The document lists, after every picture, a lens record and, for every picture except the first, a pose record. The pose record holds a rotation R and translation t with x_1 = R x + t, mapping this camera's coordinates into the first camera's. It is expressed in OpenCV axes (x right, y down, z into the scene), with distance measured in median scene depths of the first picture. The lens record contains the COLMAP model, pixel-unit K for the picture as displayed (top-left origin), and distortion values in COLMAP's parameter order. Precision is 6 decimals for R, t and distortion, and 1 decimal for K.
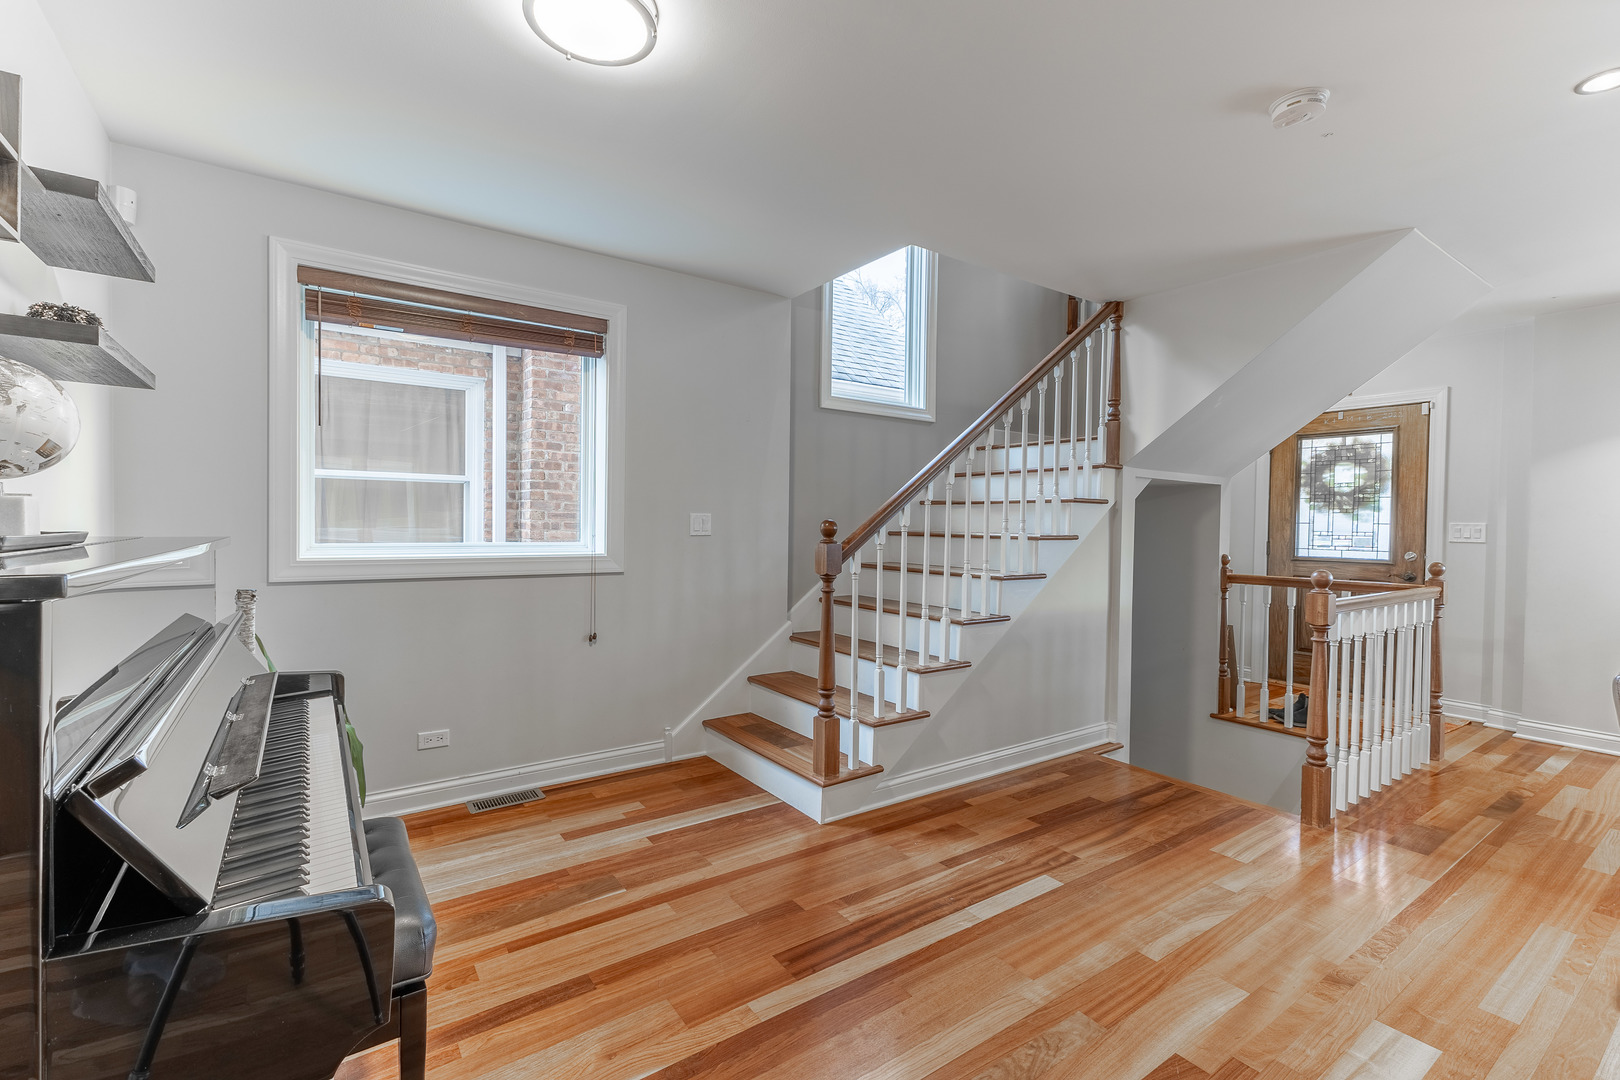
lens RADIAL K [[706.2, 0, 798.2], [0, 706.2, 533.1], [0, 0, 1]] dist [-0.000398, 0.000012]
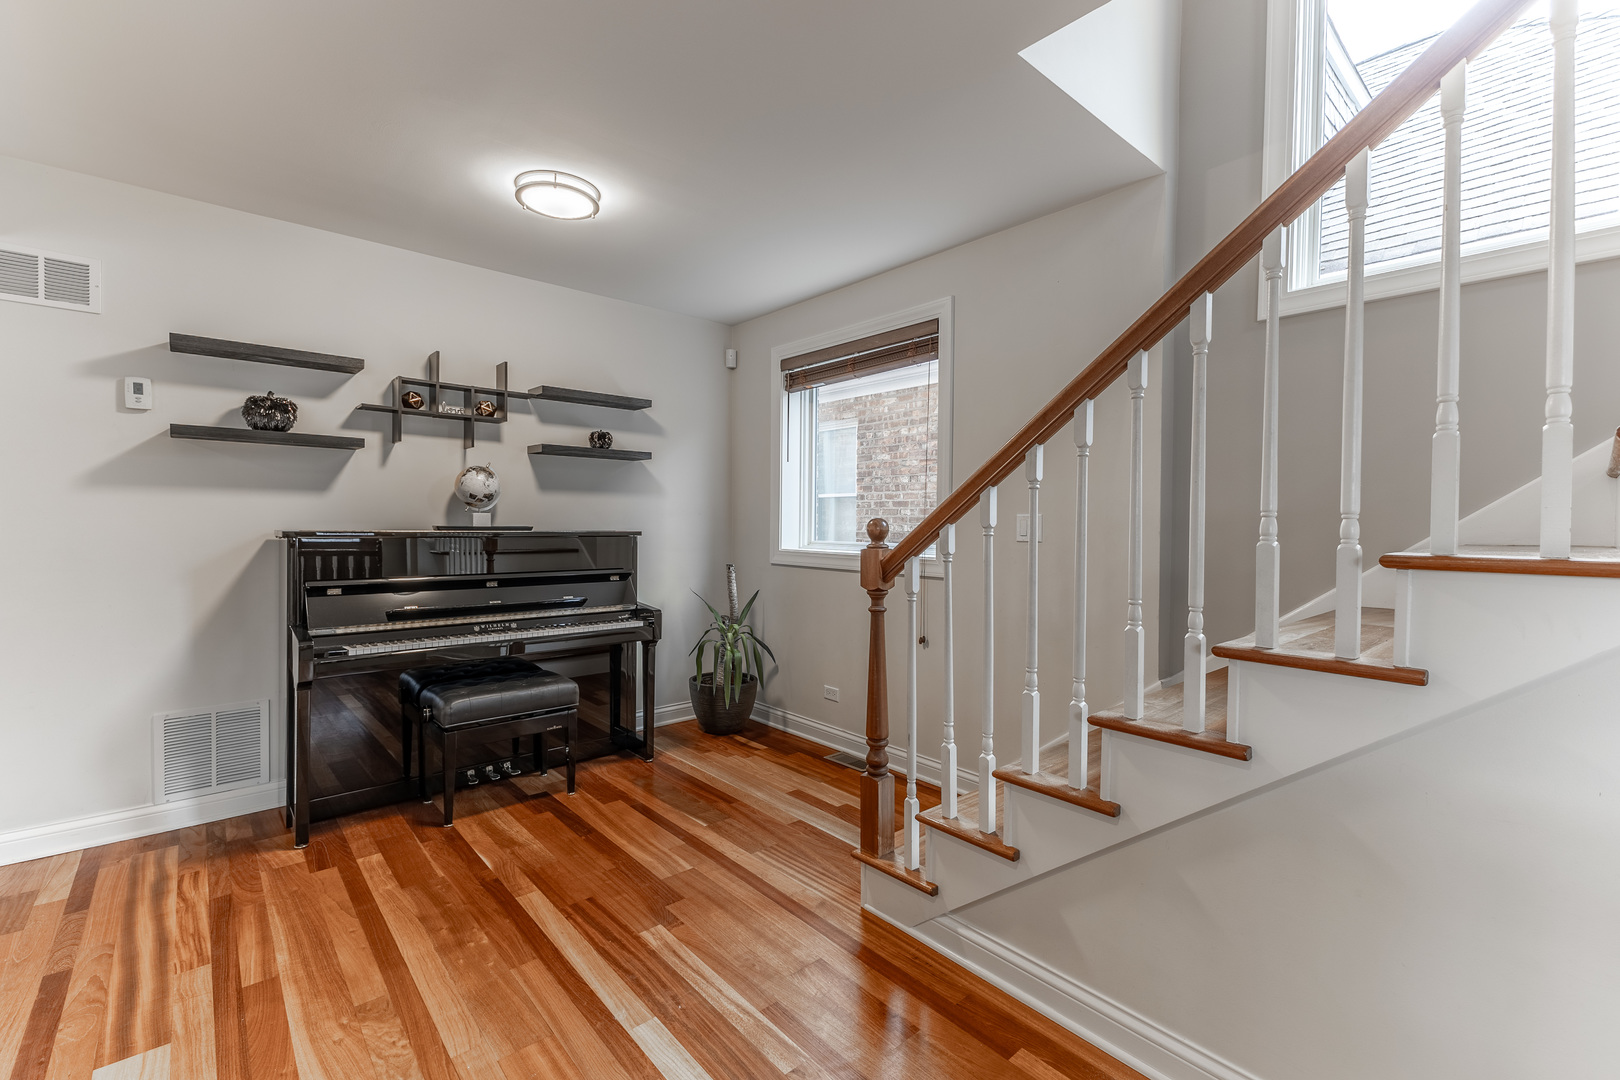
lens RADIAL K [[706.2, 0, 798.2], [0, 706.2, 533.1], [0, 0, 1]] dist [-0.000398, 0.000012]
pose [[0.107488, 0.003437, -0.994200, 0.804725], [-0.024632, 0.999696, 0.000793, -0.000688], [0.993901, 0.024404, 0.107540, 0.838054]]
